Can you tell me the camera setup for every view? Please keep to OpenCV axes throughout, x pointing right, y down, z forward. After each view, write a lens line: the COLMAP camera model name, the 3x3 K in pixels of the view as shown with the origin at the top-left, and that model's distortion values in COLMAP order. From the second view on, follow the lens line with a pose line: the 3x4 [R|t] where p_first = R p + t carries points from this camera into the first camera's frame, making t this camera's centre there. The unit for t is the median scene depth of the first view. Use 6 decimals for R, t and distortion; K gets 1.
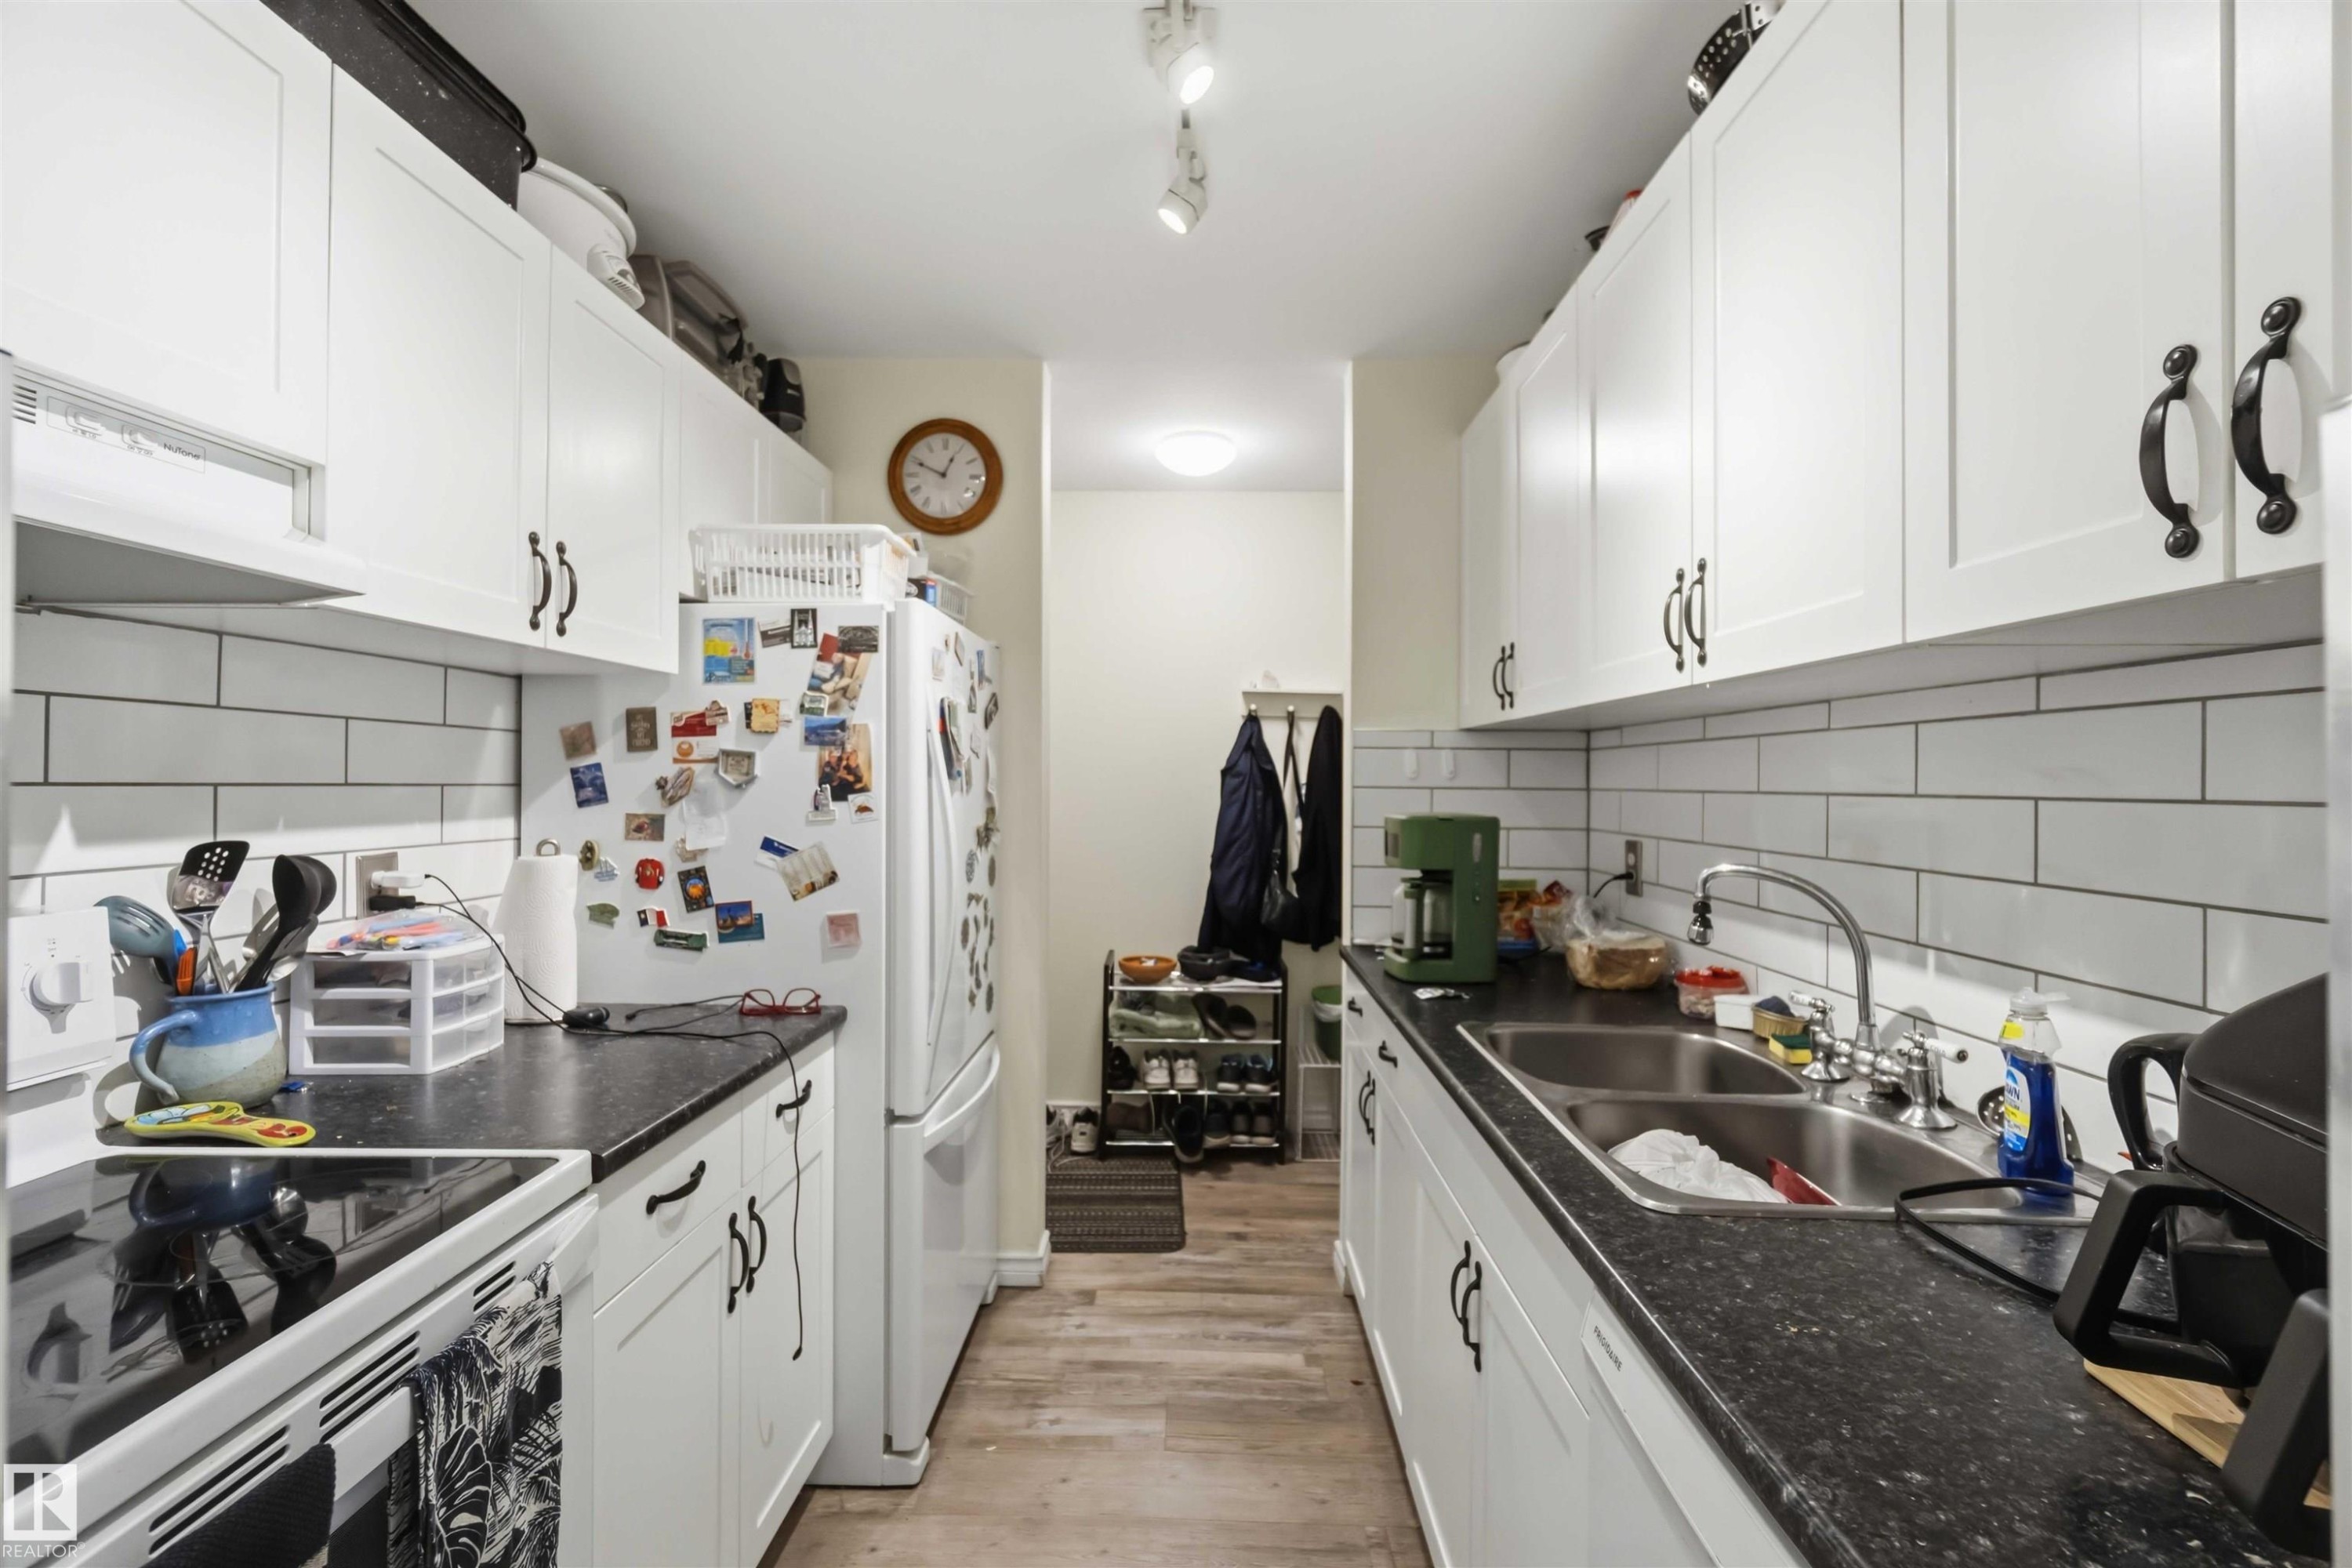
lens RADIAL K [[1011.7, 0, 1182.3], [0, 1011.7, 778.3], [0, 0, 1]] dist [-0.004756, 0.000716]
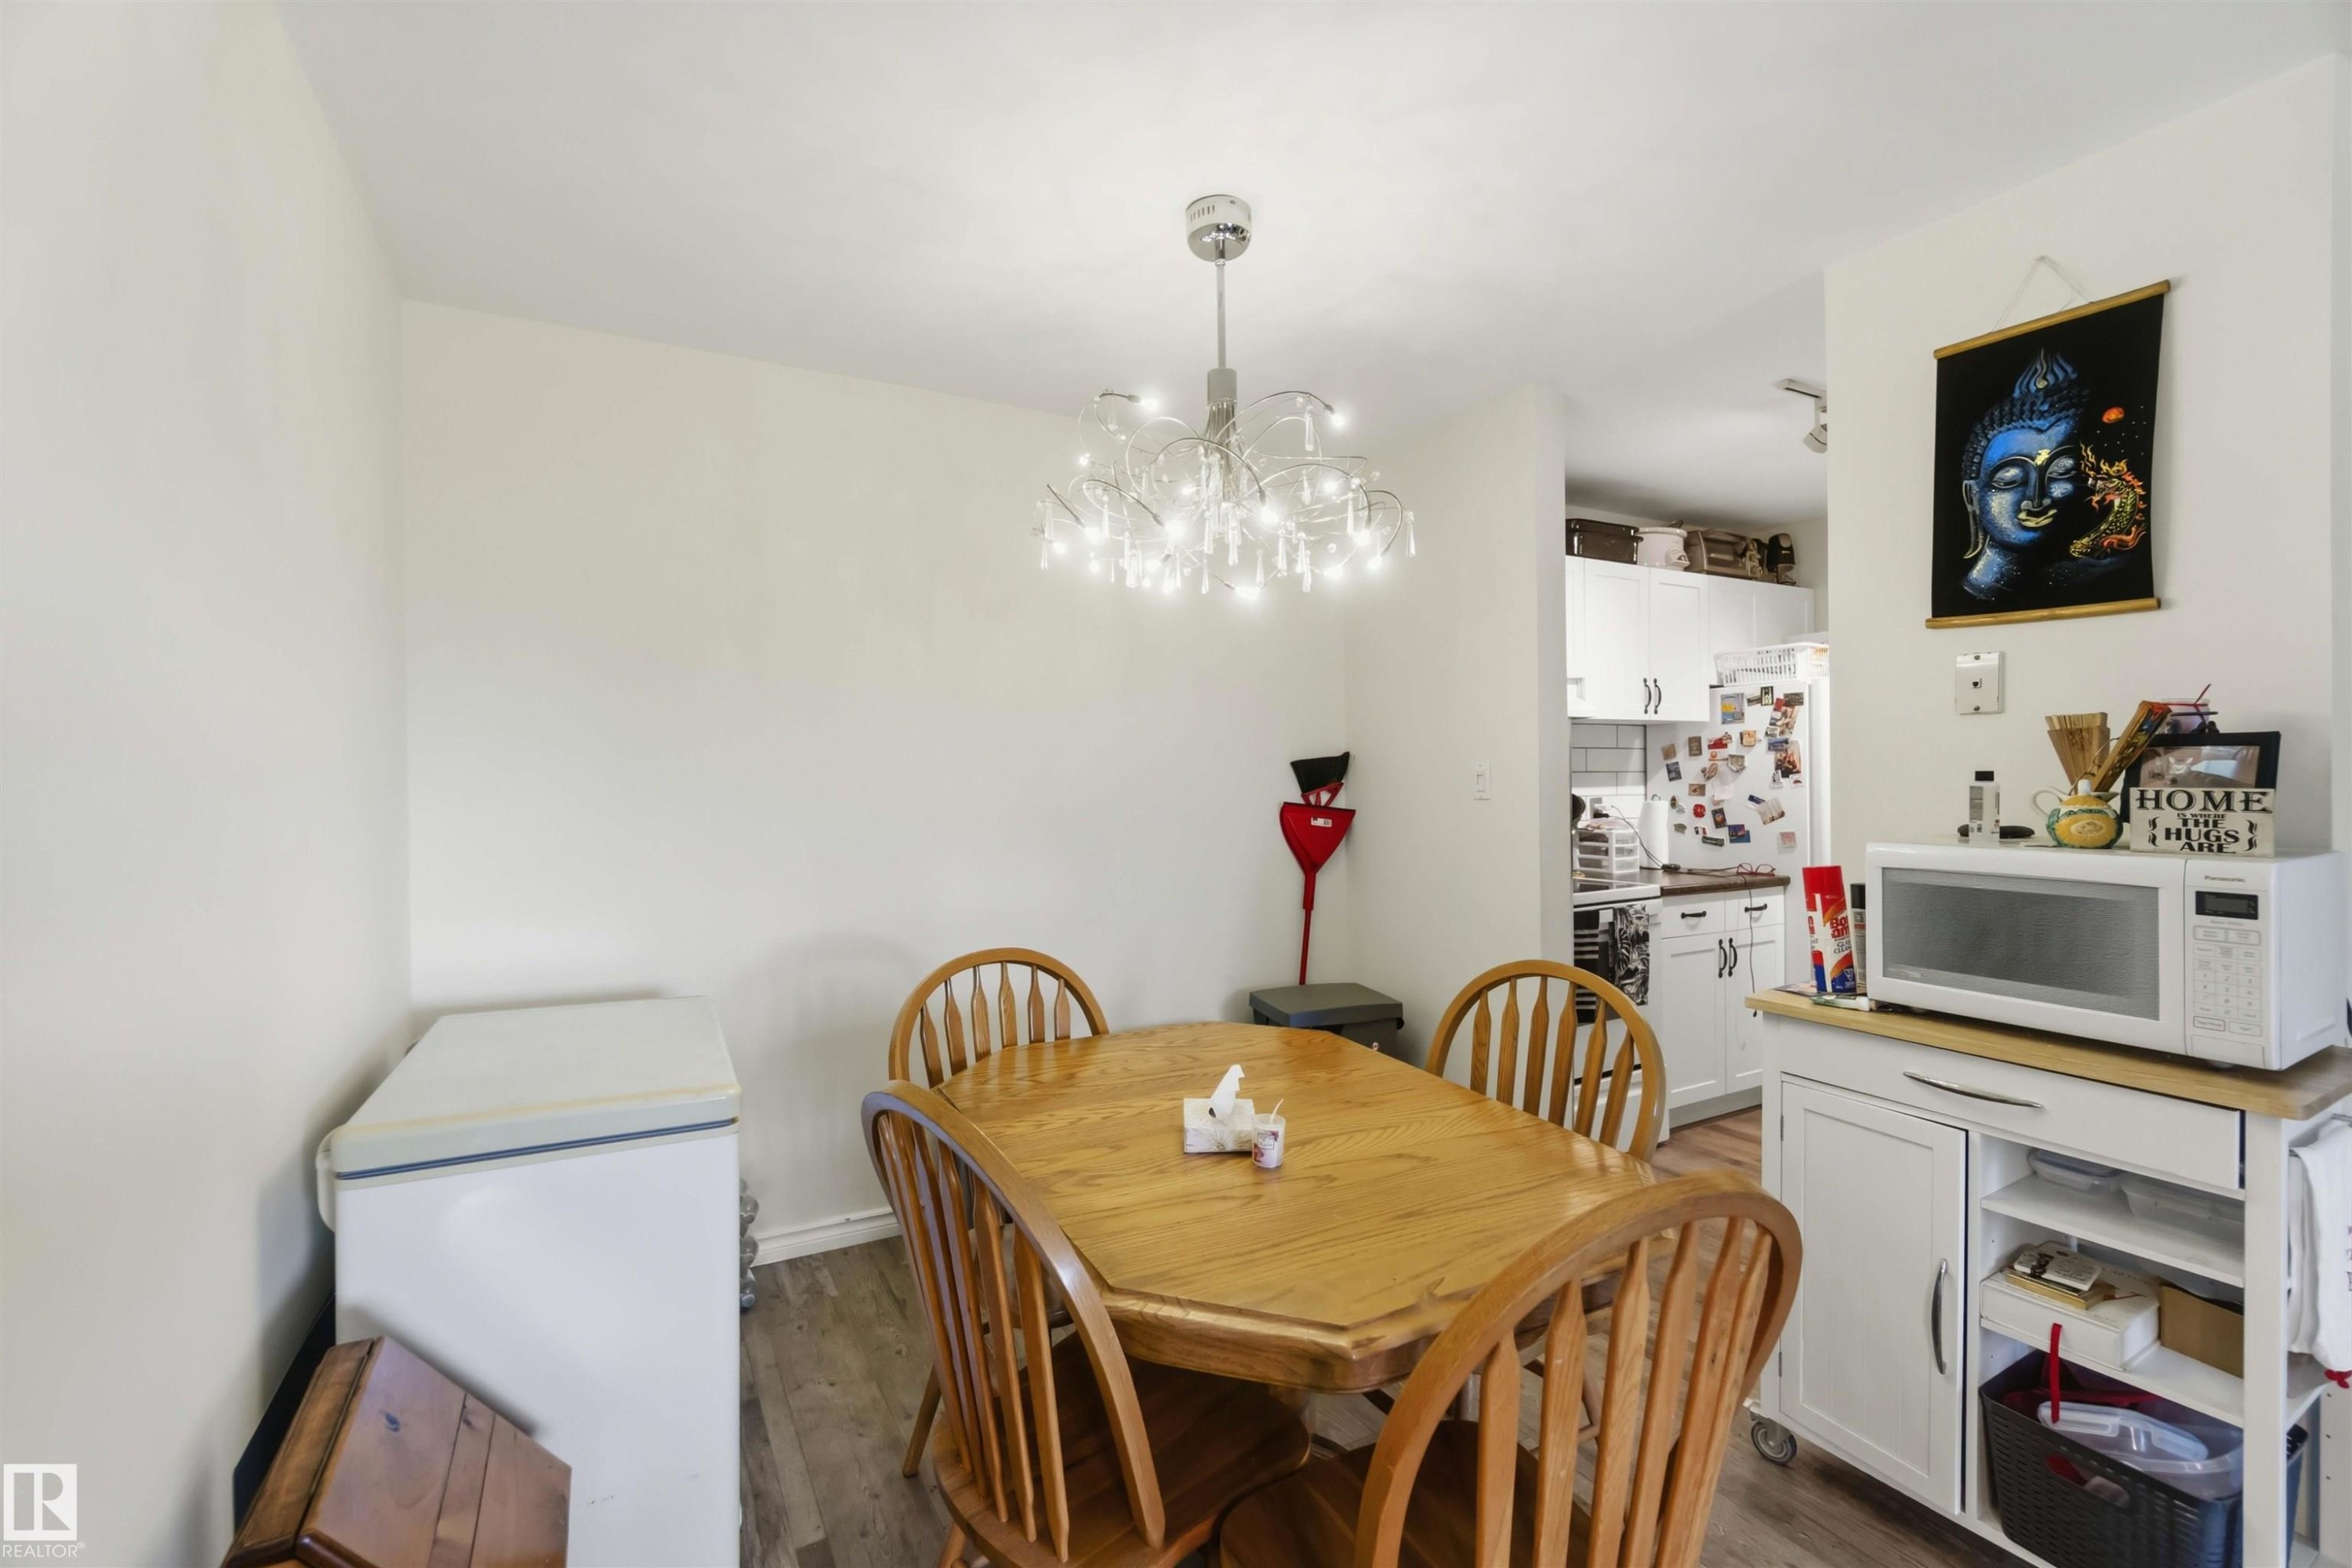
lens RADIAL K [[1011.7, 0, 1170.1], [0, 1011.7, 769.2], [0, 0, 1]] dist [-0.004756, 0.000716]
pose [[0.499983, -0.013012, -0.865938, 0.828096], [0.011497, 0.999899, -0.008387, 0.007801], [0.865959, -0.005762, 0.500082, -1.136645]]
